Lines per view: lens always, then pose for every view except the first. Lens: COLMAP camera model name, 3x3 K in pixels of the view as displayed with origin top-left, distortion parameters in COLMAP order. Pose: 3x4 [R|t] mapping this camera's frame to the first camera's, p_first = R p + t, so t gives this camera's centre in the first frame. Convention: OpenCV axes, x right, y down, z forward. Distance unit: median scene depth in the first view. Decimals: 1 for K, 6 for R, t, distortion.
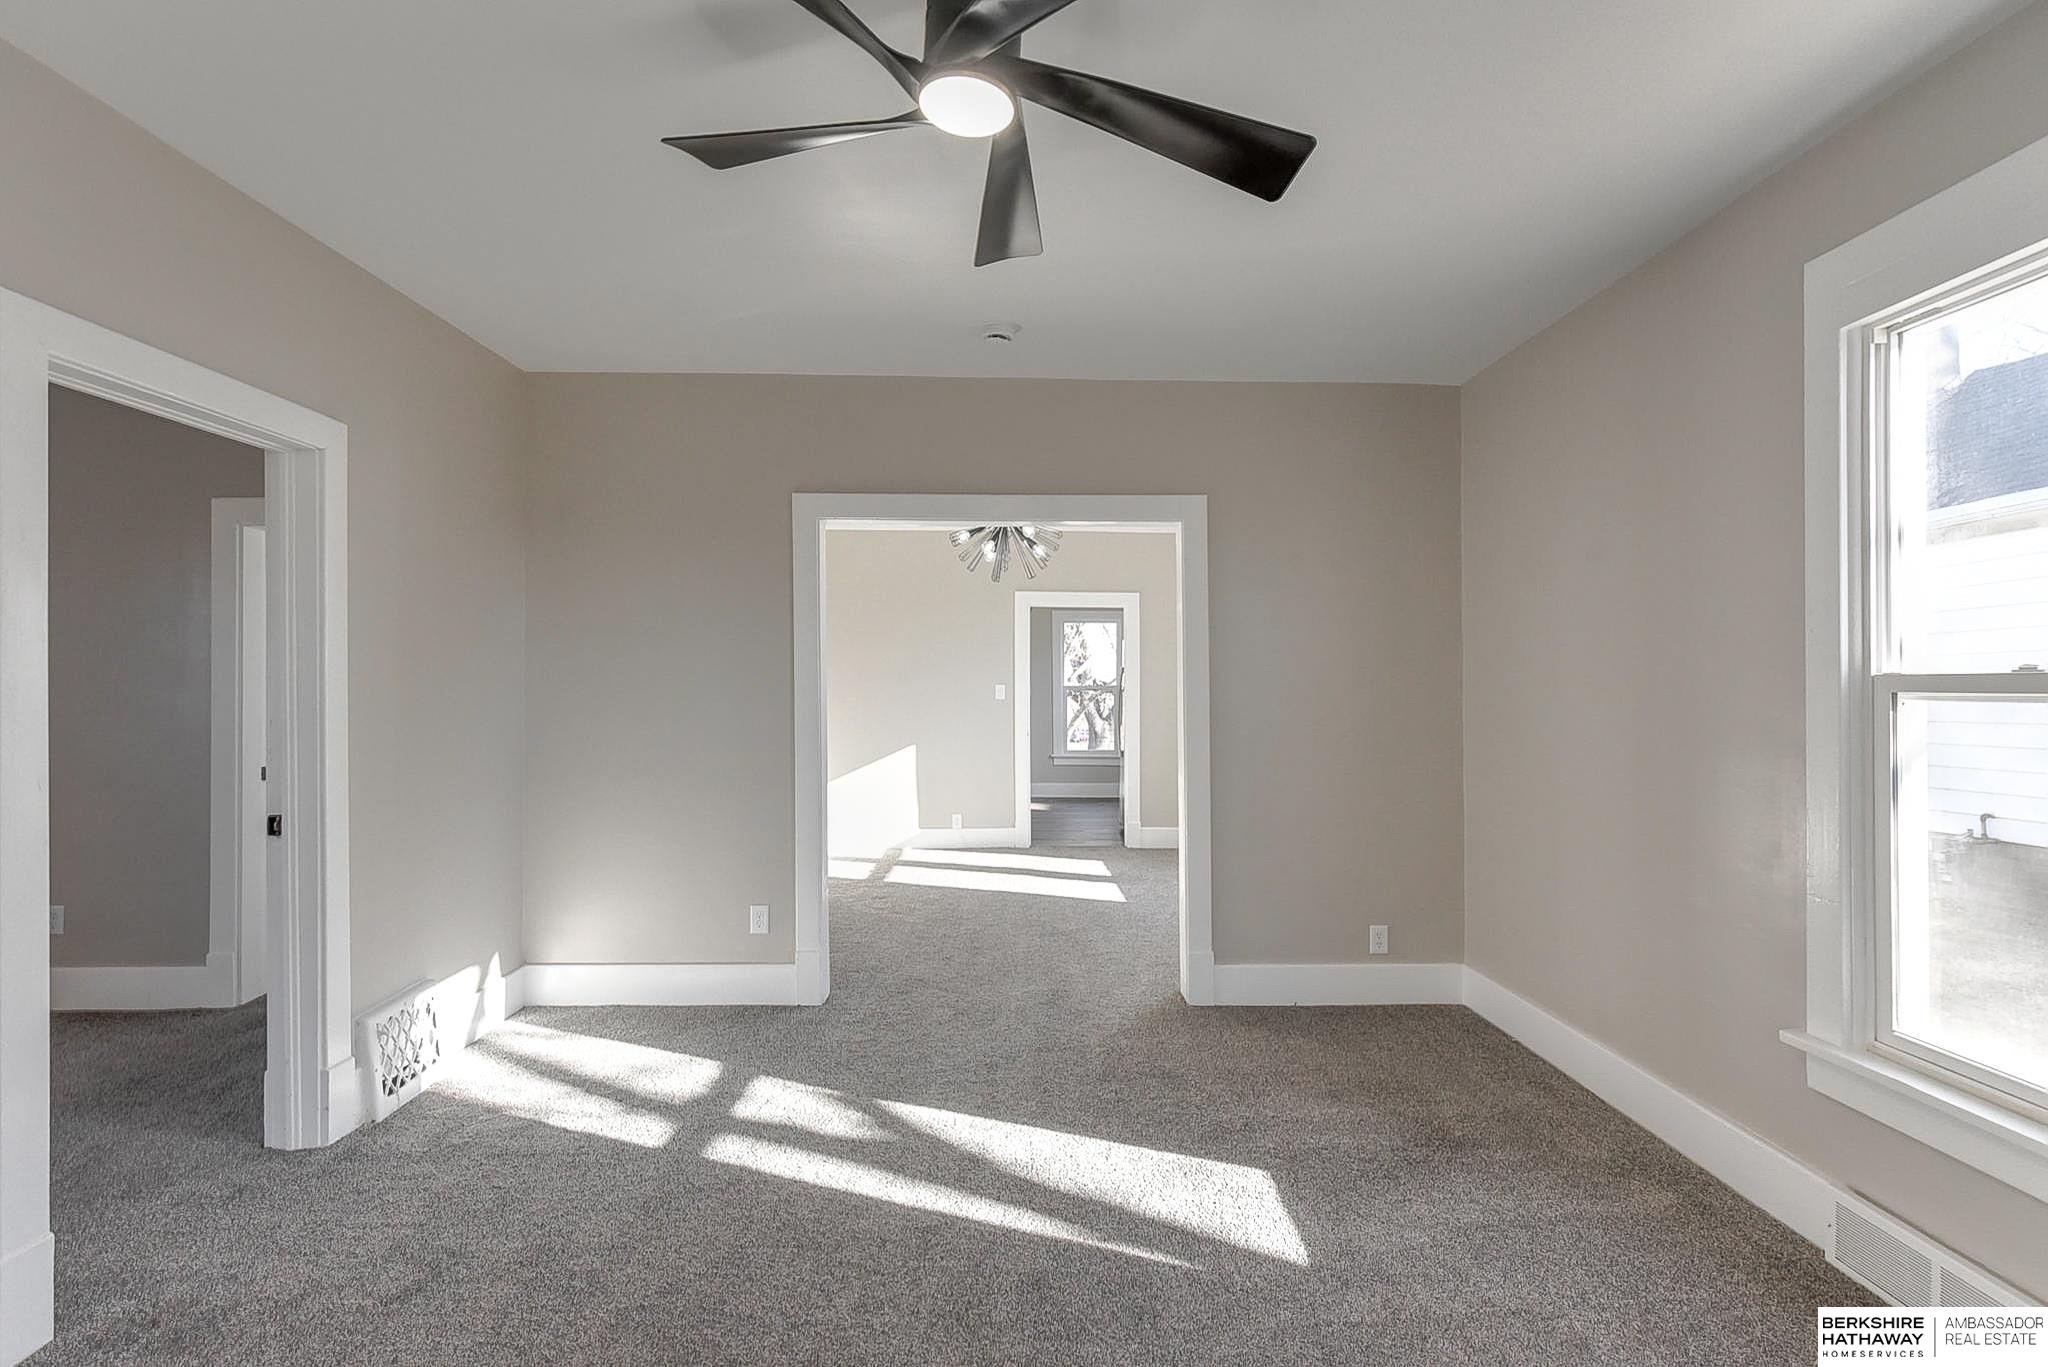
lens RADIAL K [[989.7, 0, 1013.0], [0, 989.7, 682.7], [0, 0, 1]] dist [0.002461, -0.001981]
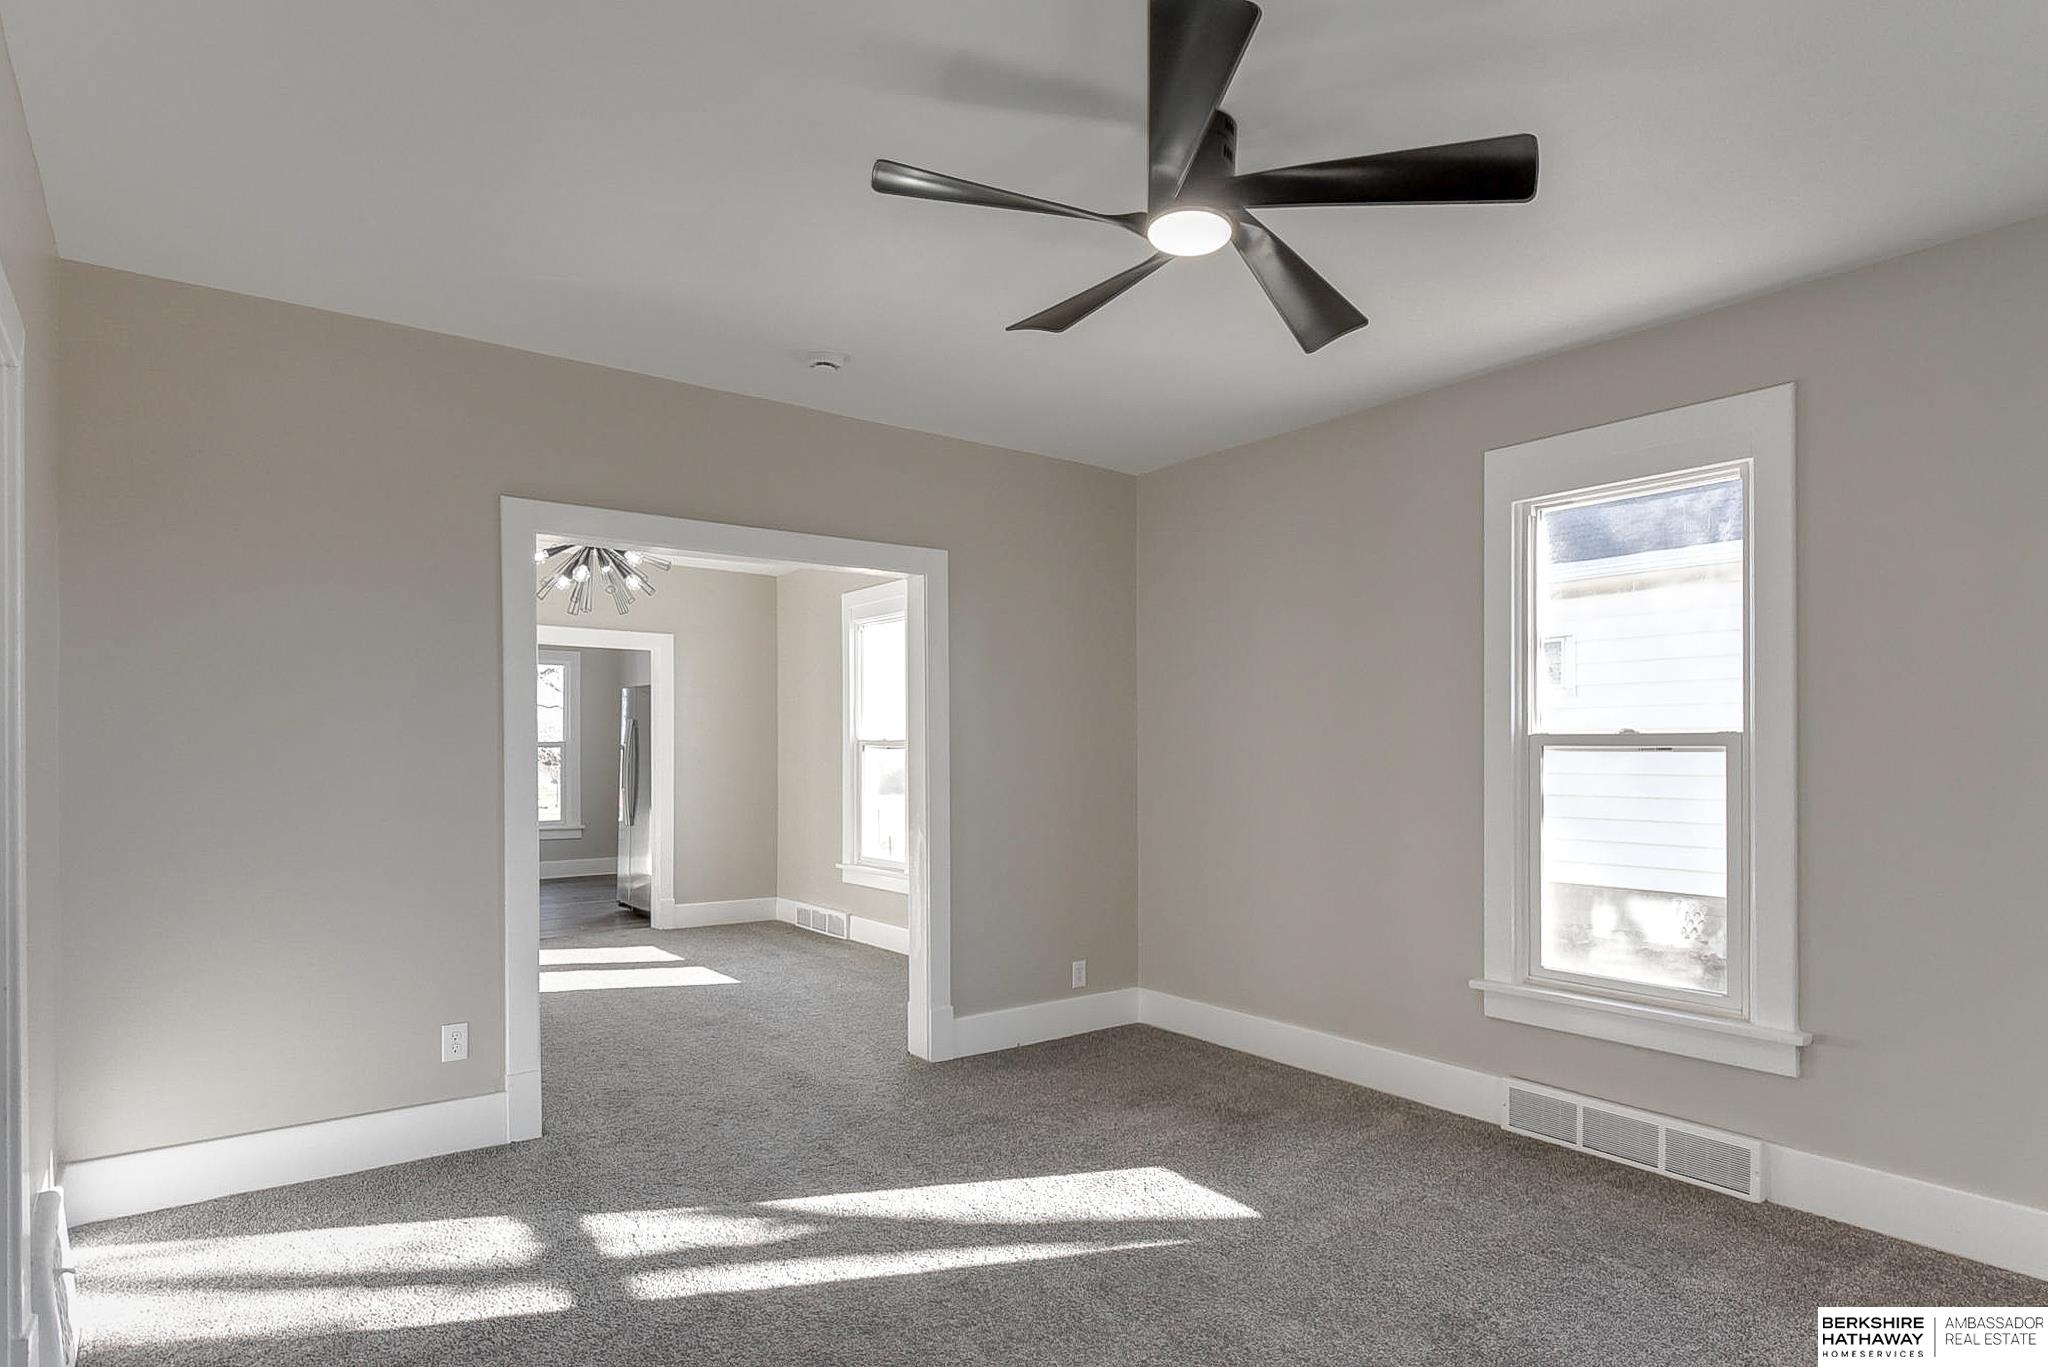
lens RADIAL K [[1143.3, 0, 1024.7], [0, 1143.3, 743.8], [0, 0, 1]] dist [0.005821, -0.003642]
pose [[0.811333, 0.000614, 0.584584, -0.559808], [-0.003376, 0.999988, 0.003636, 0.002044], [-0.584574, -0.004923, 0.811325, 0.021808]]
